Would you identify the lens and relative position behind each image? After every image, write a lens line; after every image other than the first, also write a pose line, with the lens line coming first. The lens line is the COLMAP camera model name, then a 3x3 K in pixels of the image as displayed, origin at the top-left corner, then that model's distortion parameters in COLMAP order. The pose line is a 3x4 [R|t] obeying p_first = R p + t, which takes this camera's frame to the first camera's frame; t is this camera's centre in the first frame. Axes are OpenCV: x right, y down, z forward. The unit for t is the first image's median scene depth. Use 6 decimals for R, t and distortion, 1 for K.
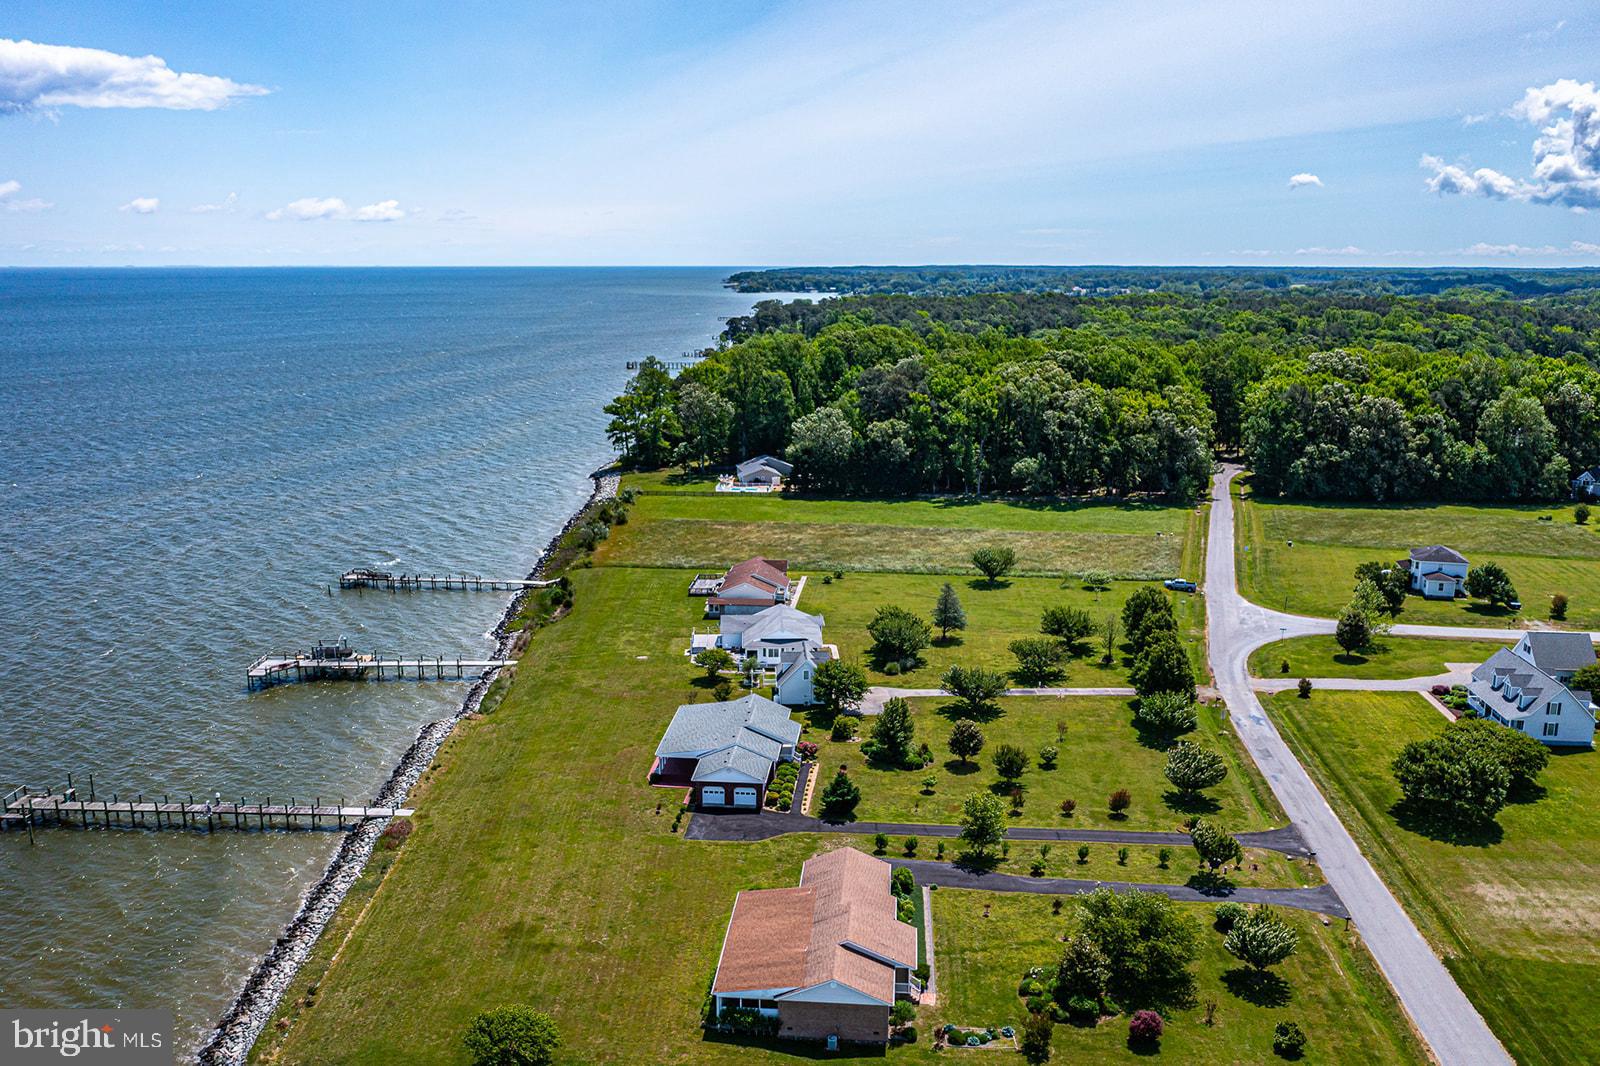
lens RADIAL K [[1306.3, 0, 797.0], [0, 1306.3, 530.8], [0, 0, 1]] dist [-0.018759, 0.017326]
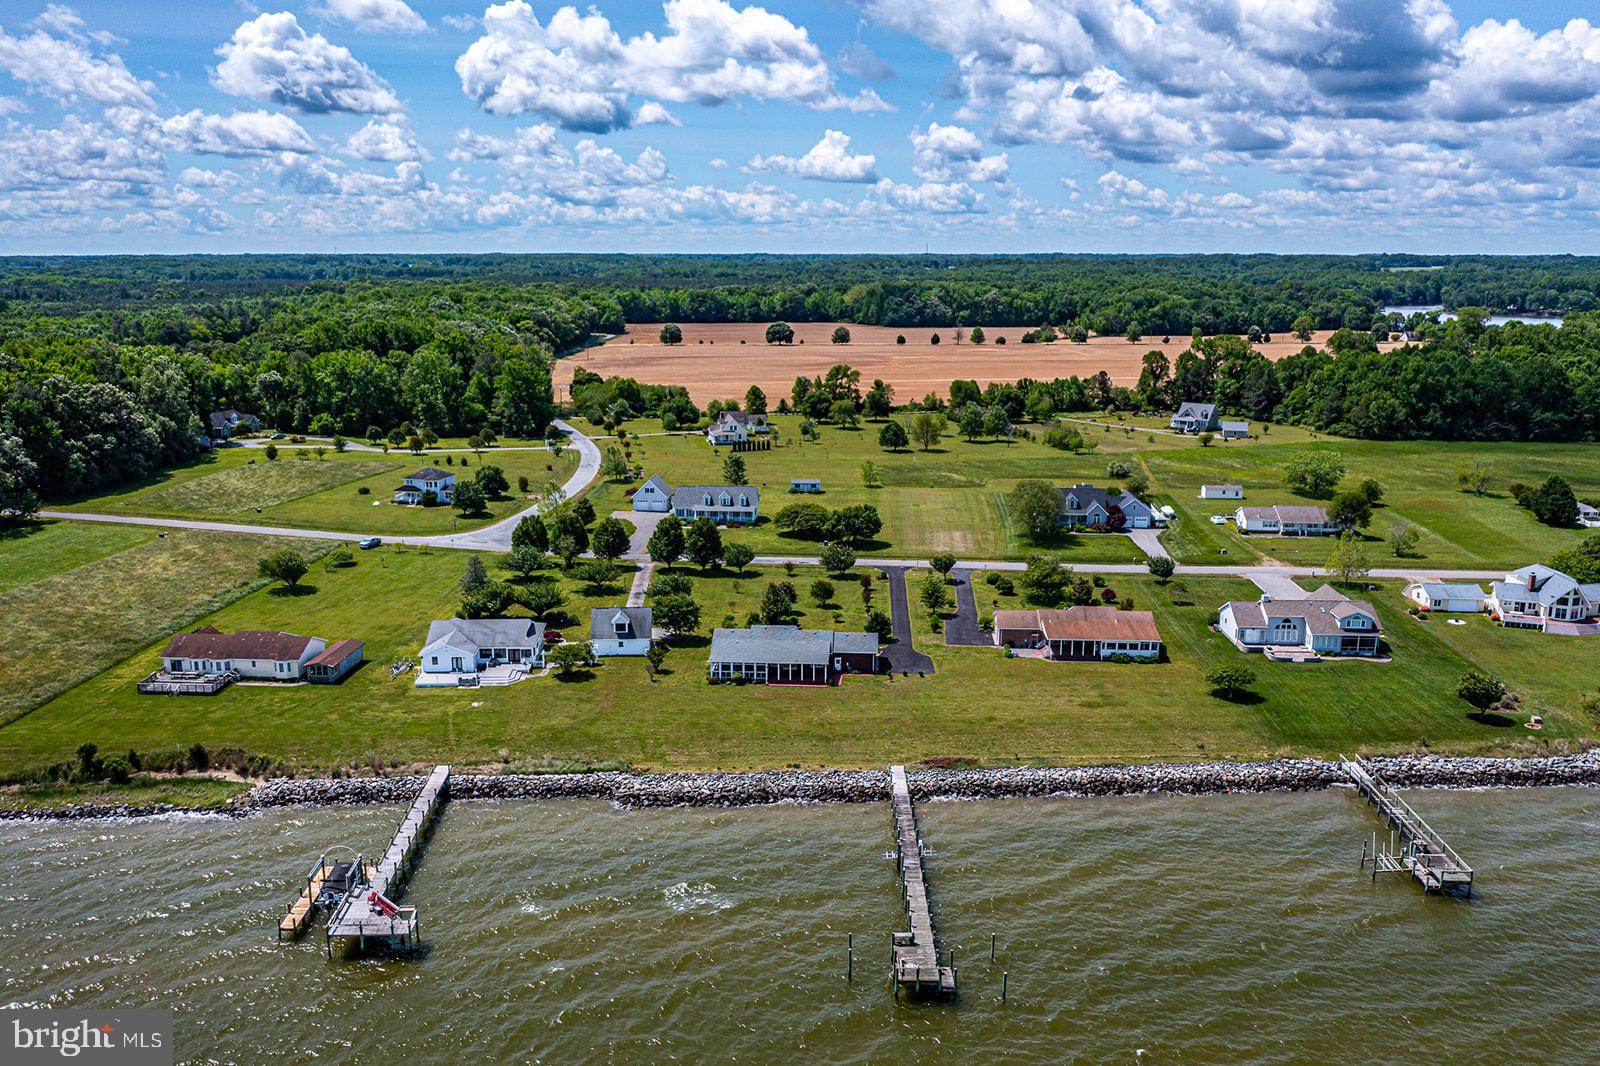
lens RADIAL K [[1272.1, 0, 800.9], [0, 1272.1, 538.2], [0, 0, 1]] dist [-0.019091, 0.011081]
pose [[-0.026702, -0.223102, 0.974429, -0.760659], [0.202811, 0.953295, 0.223821, -0.128079], [-0.978854, 0.203602, 0.019793, 0.606800]]
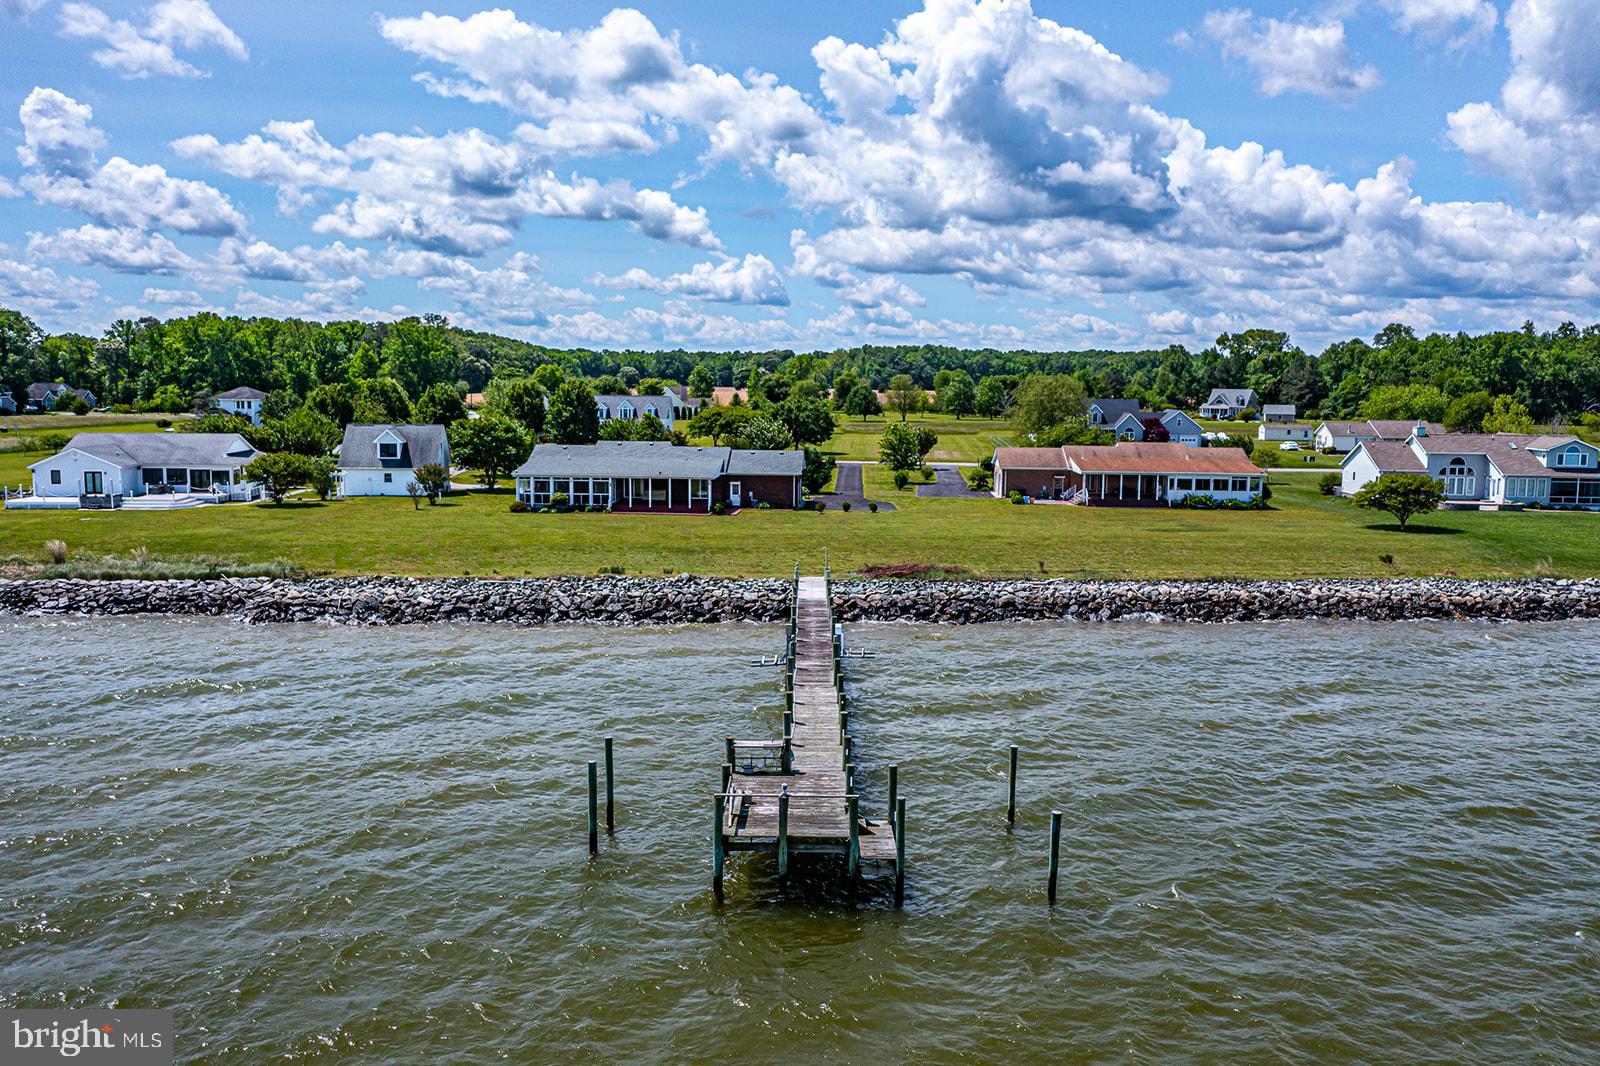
lens RADIAL K [[1299.8, 0, 800.0], [0, 1299.8, 533.0], [0, 0, 1]] dist [-0.016573, 0.007789]
pose [[-0.034311, -0.121944, 0.991944, -0.505044], [0.194323, 0.972772, 0.126309, 0.075257], [-0.980337, 0.197092, -0.009680, 0.600013]]
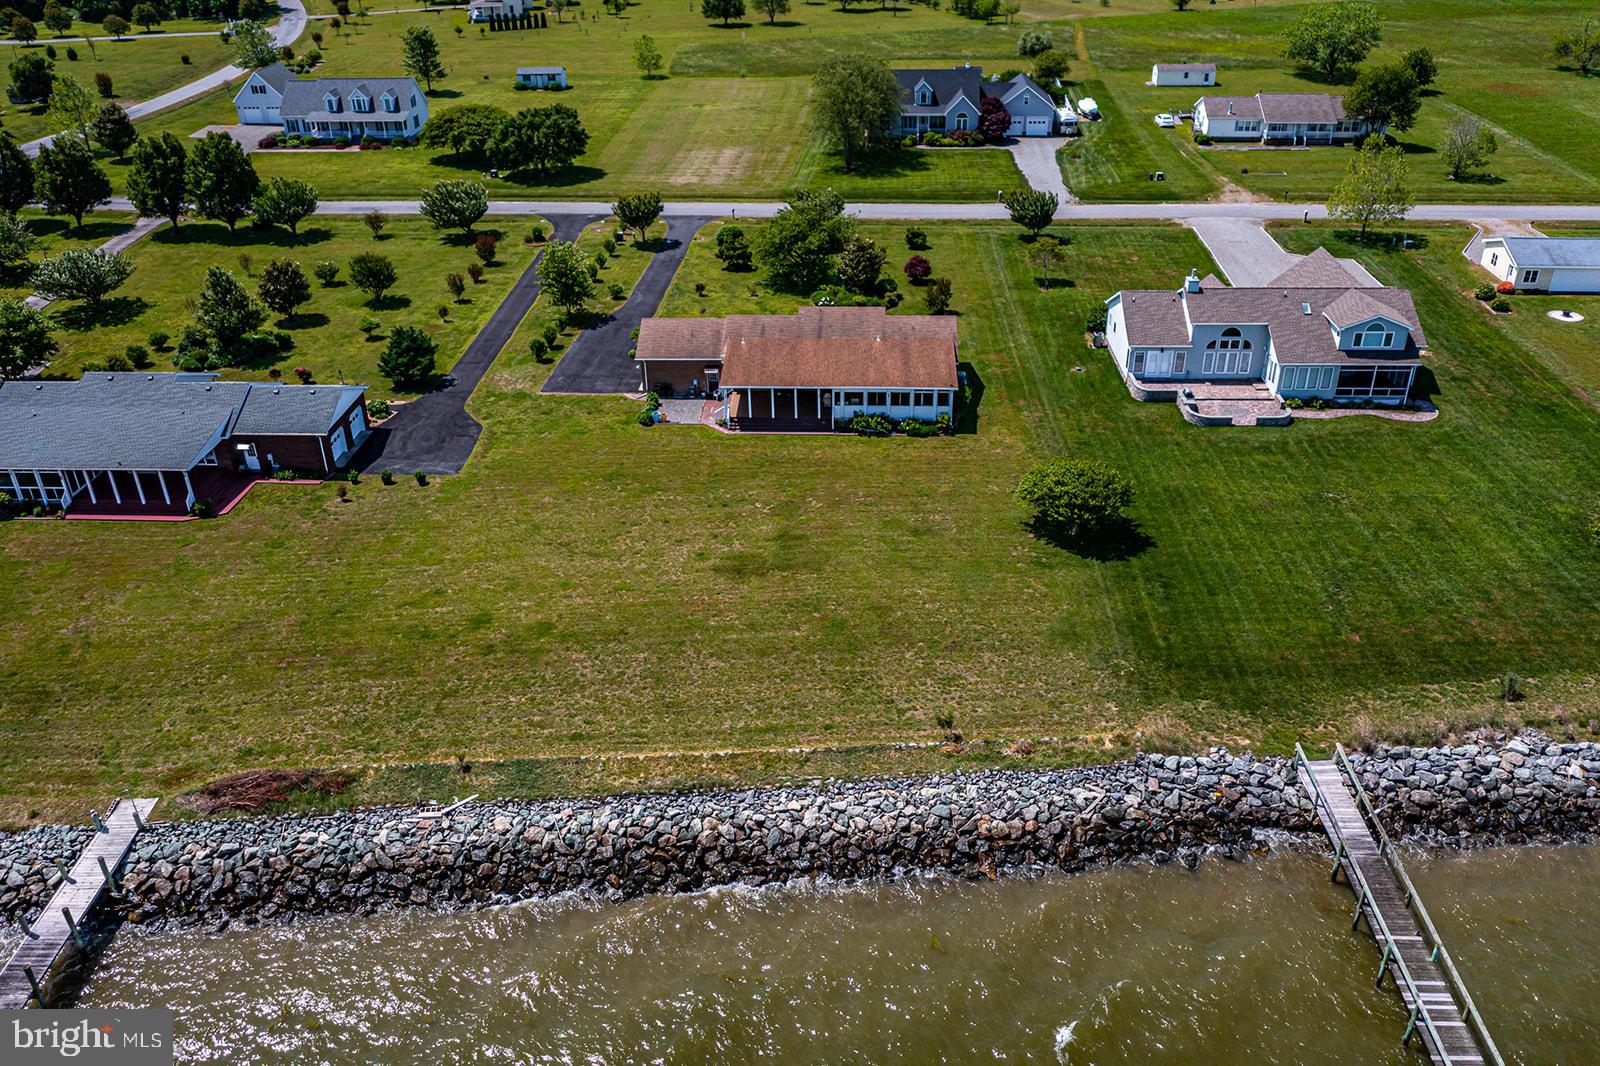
lens RADIAL K [[1272.1, 0, 800.9], [0, 1272.1, 538.2], [0, 0, 1]] dist [-0.019091, 0.011081]
pose [[-0.032217, -0.496833, 0.867248, -0.364798], [0.220390, 0.842810, 0.491020, -0.004101], [-0.974880, 0.206951, 0.082344, 0.442683]]
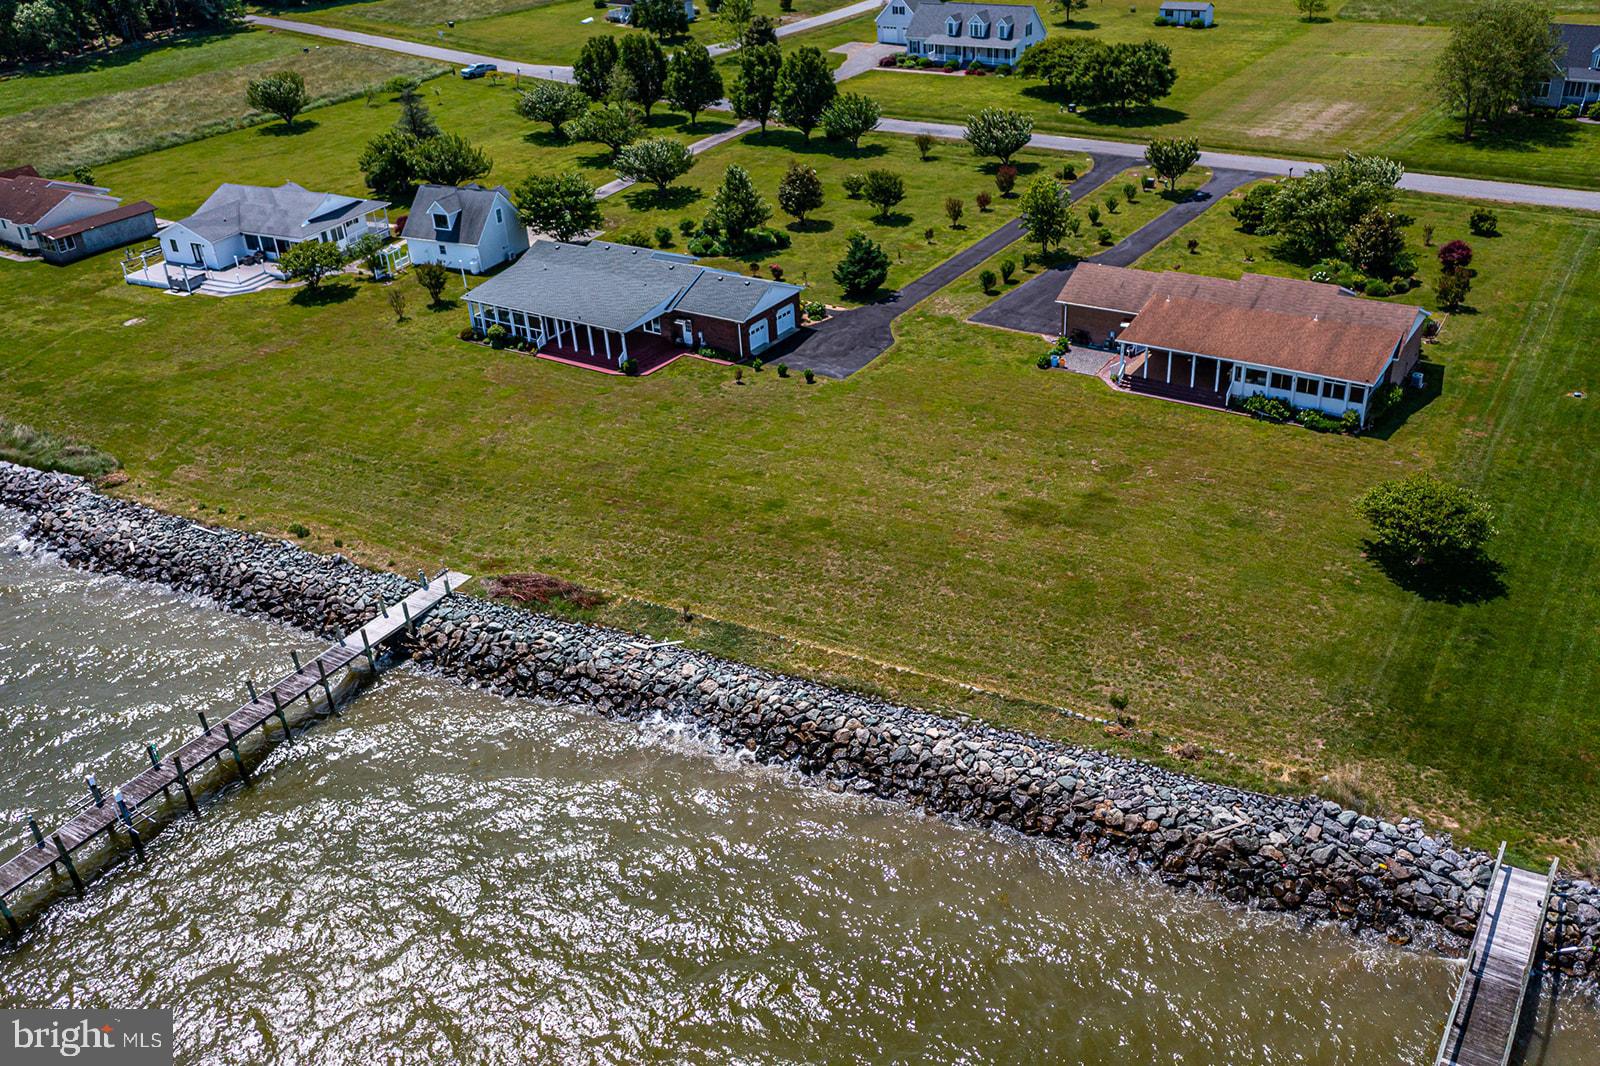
lens RADIAL K [[1360.1, 0, 800.0], [0, 1360.1, 533.0], [0, 0, 1]] dist [-0.019015, 0.009724]
pose [[0.488949, -0.457524, 0.742698, -0.370358], [0.236948, 0.889061, 0.391696, 0.013743], [-0.839515, -0.015539, 0.543115, 0.354695]]
